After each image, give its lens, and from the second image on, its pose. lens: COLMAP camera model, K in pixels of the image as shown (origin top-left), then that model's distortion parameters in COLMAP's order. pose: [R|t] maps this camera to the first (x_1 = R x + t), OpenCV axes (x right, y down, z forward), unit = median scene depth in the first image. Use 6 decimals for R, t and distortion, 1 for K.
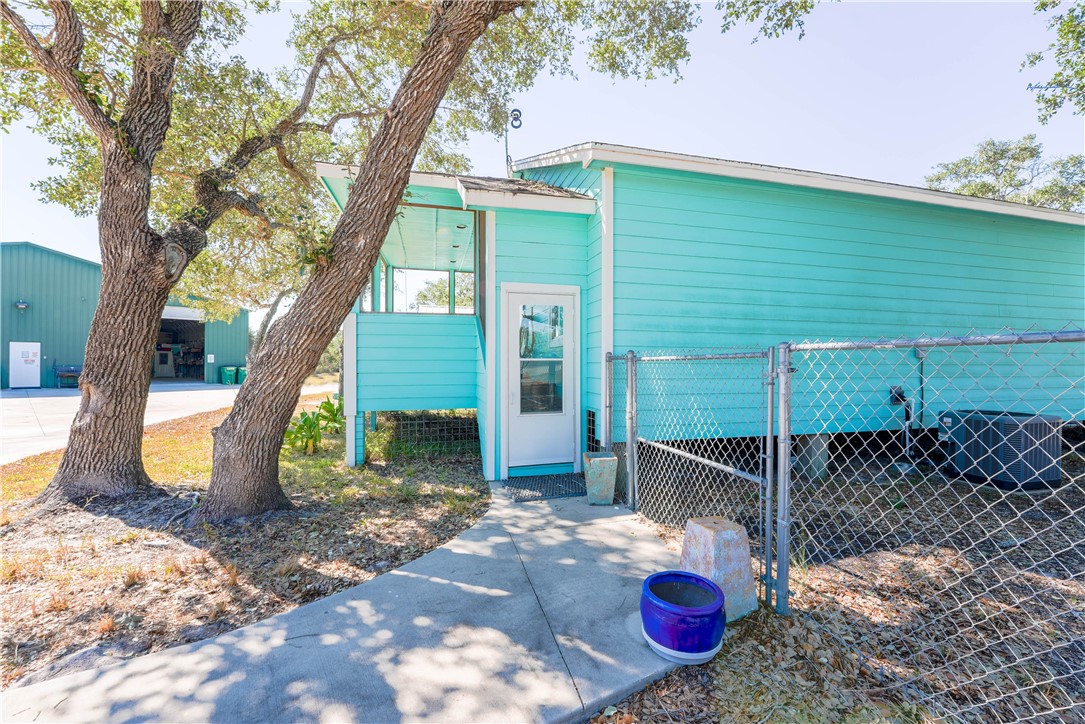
lens RADIAL K [[444.3, 0, 545.6], [0, 444.3, 362.4], [0, 0, 1]] dist [-0.025432, 0.002769]
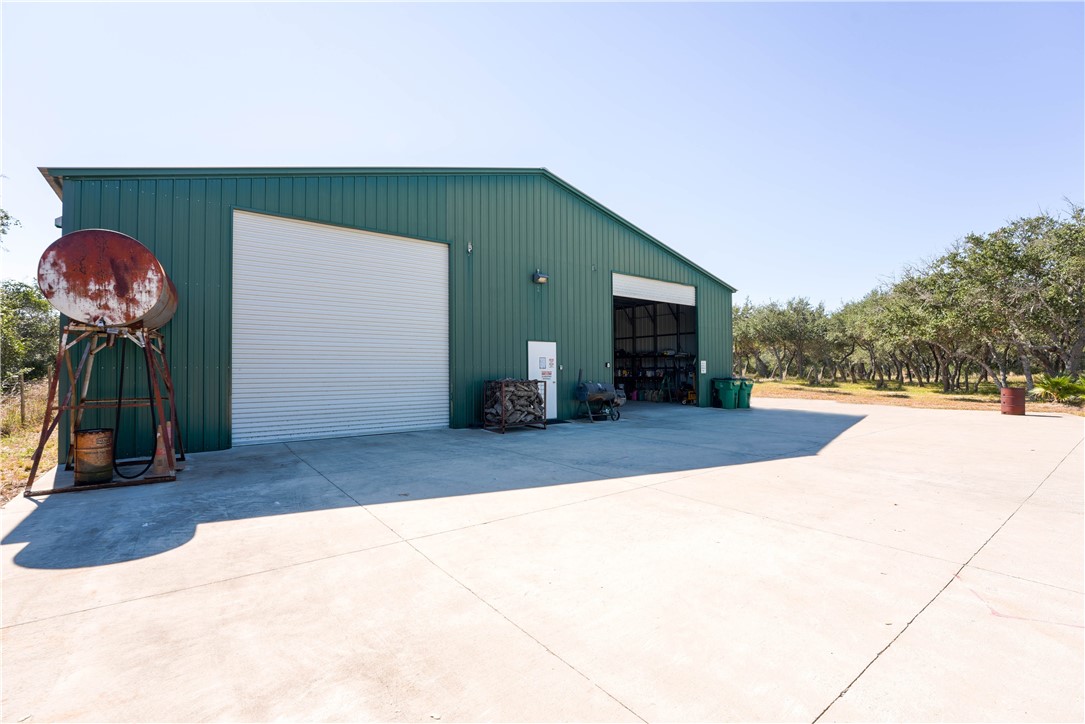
lens RADIAL K [[478.0, 0, 539.4], [0, 478.0, 358.5], [0, 0, 1]] dist [-0.003013, -0.000099]
pose [[0.972180, -0.003006, -0.234214, -1.030492], [0.000612, 0.999947, -0.010292, -0.016891], [0.234233, 0.009862, 0.972131, 0.362848]]
